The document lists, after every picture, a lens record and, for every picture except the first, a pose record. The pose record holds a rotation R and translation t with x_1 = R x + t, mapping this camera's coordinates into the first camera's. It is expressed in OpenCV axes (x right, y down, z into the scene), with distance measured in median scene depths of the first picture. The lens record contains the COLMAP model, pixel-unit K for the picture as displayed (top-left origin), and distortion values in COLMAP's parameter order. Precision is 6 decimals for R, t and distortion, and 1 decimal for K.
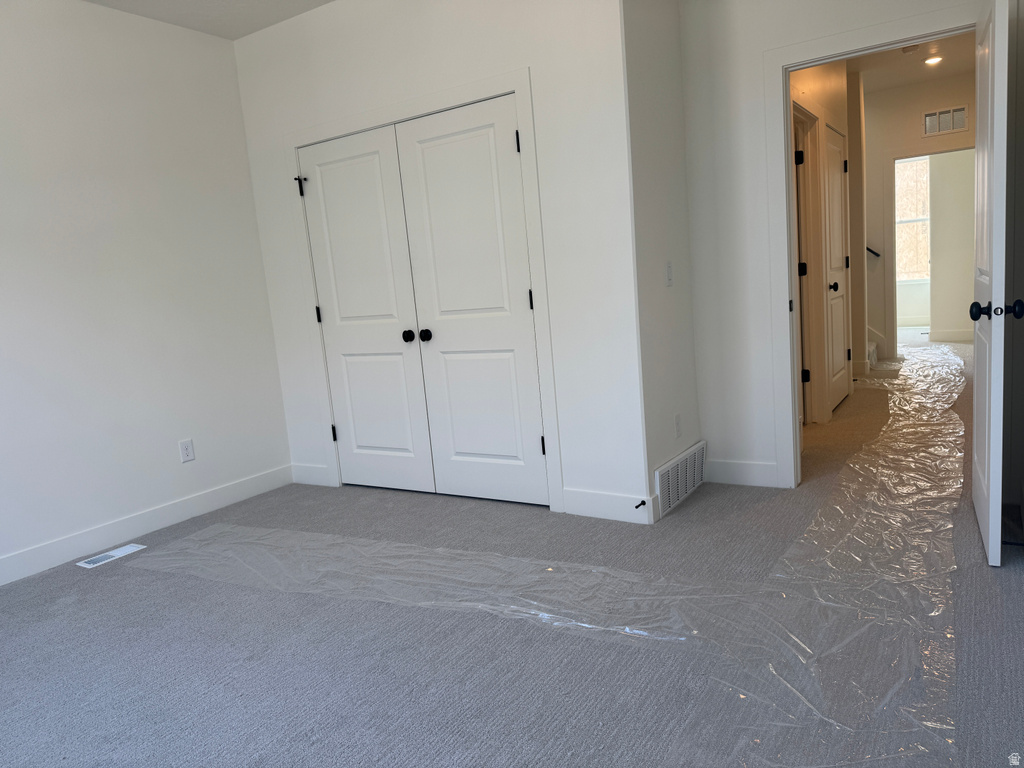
lens RADIAL K [[712.3, 0, 512.0], [0, 712.3, 384.0], [0, 0, 1]] dist [0.110718, -0.164092]
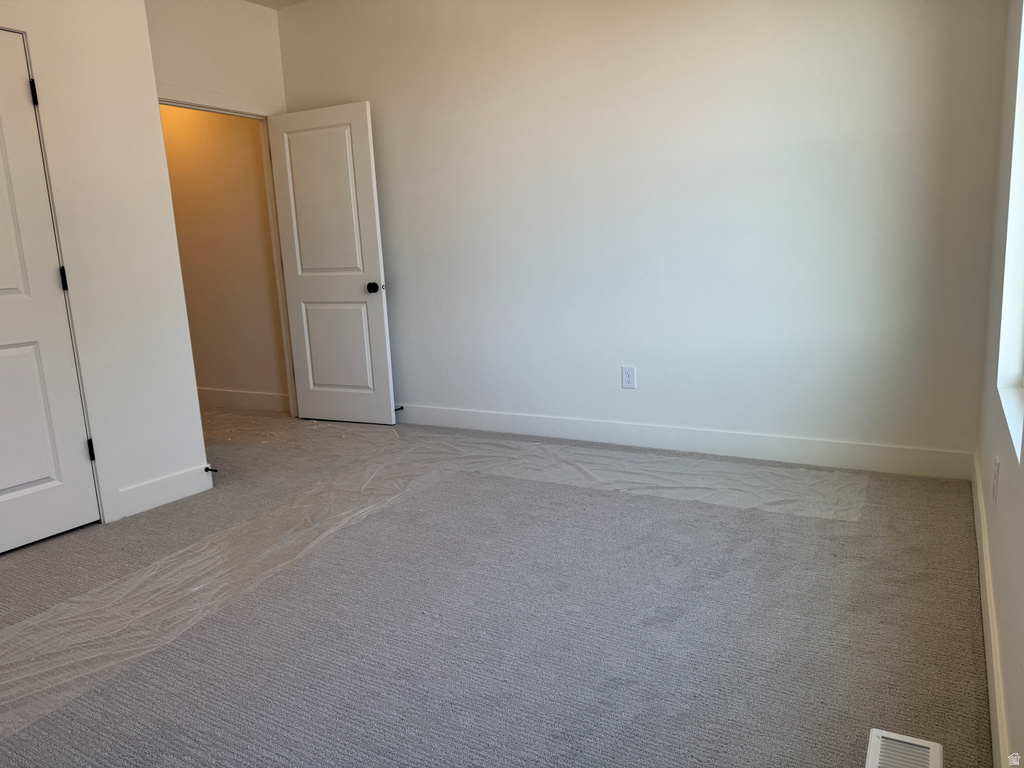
lens RADIAL K [[717.6, 0, 512.3], [0, 717.6, 380.3], [0, 0, 1]] dist [0.187315, -0.169764]
pose [[-0.022212, -0.094088, 0.995316, -0.899235], [0.184936, 0.977994, 0.096578, 0.011734], [-0.982499, 0.186215, -0.004323, 0.516831]]
